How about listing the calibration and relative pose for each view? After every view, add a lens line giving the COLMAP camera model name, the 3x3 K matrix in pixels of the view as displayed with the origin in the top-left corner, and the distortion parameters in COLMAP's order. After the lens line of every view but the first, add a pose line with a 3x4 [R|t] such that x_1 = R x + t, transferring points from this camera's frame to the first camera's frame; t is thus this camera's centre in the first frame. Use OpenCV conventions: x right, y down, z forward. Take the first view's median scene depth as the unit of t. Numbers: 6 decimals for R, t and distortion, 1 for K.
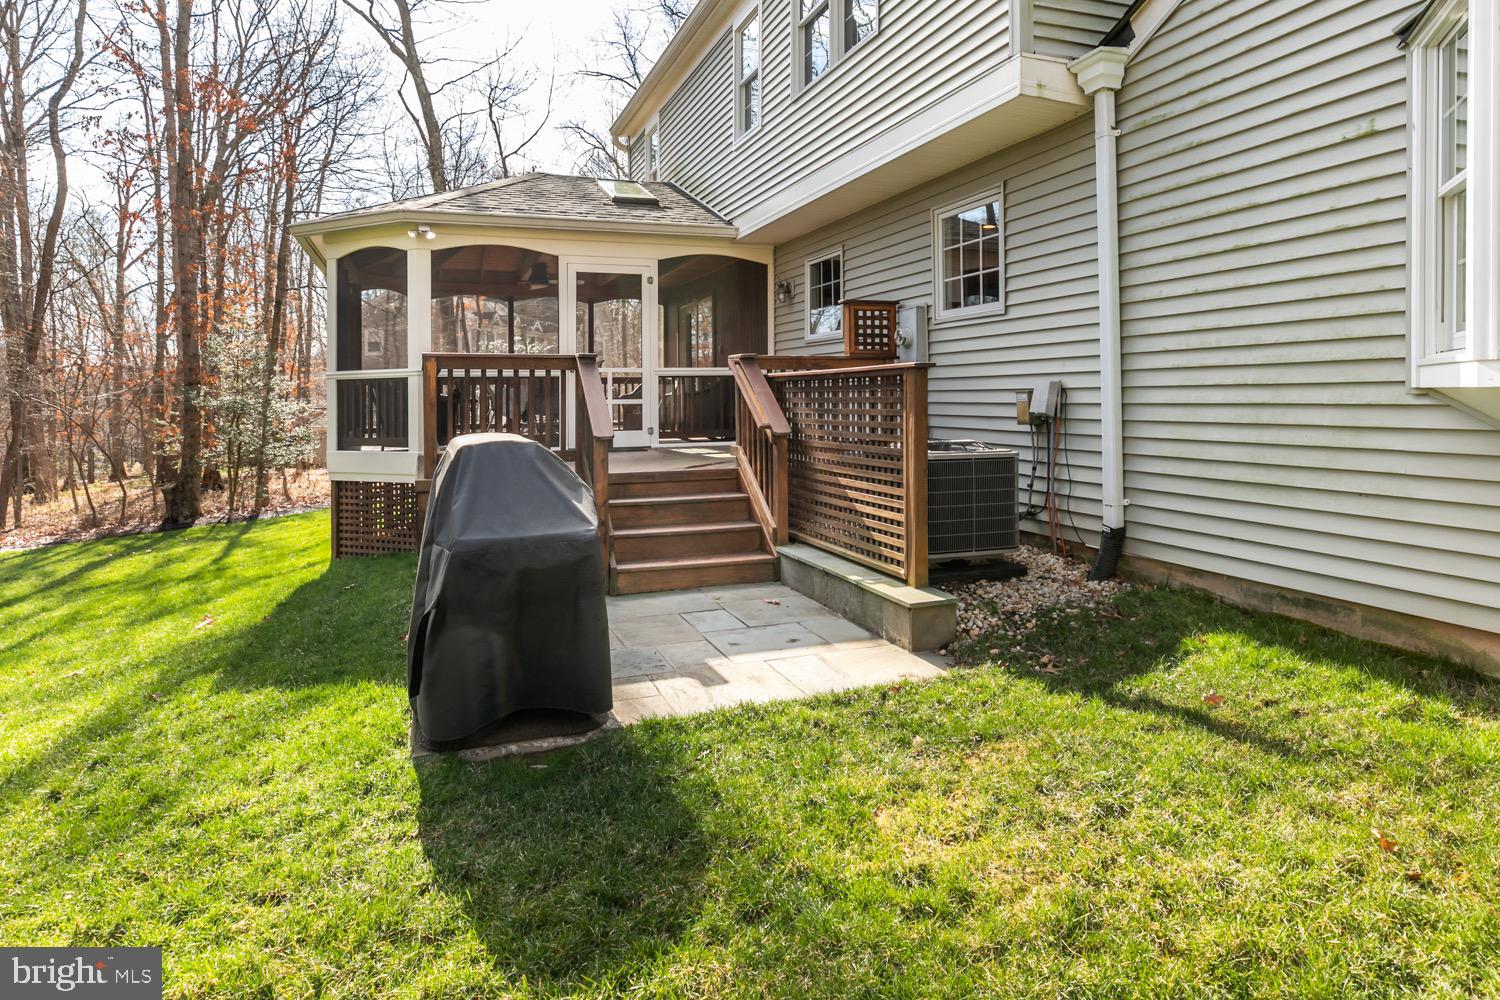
lens RADIAL K [[853.9, 0, 737.1], [0, 853.9, 404.0], [0, 0, 1]] dist [0.007767, -0.000514]
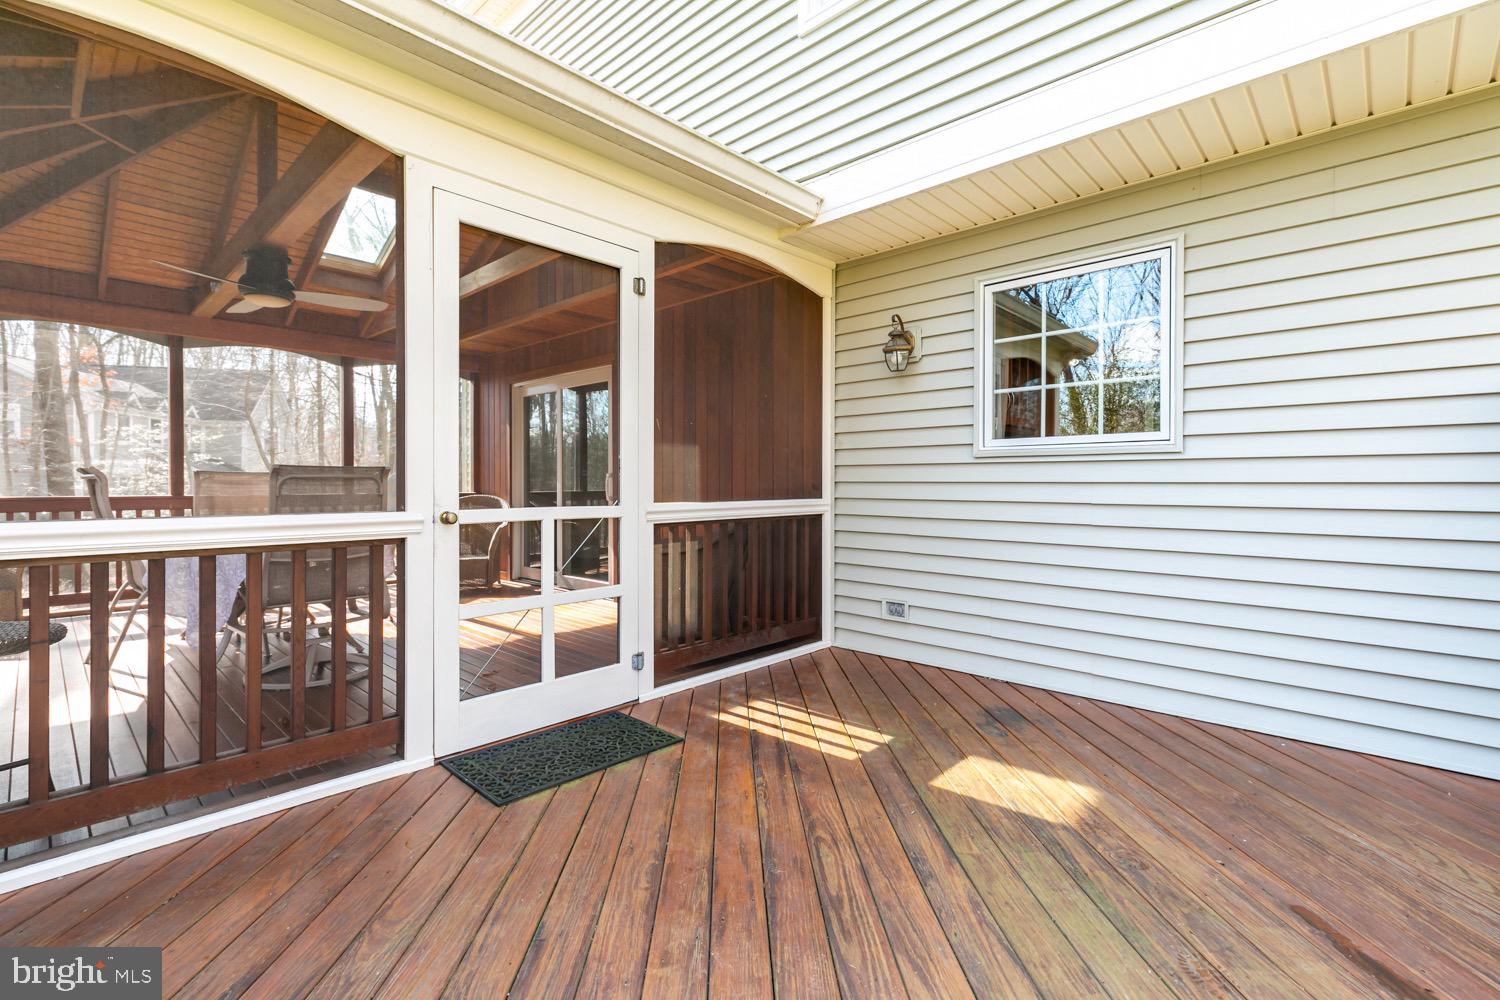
lens RADIAL K [[671.0, 0, 740.6], [0, 671.0, 496.9], [0, 0, 1]] dist [-0.002817, -0.000066]
pose [[0.894688, -0.002228, 0.446685, -0.222508], [-0.001825, 0.999961, 0.008641, -0.054680], [-0.446687, -0.008546, 0.894649, 0.775120]]
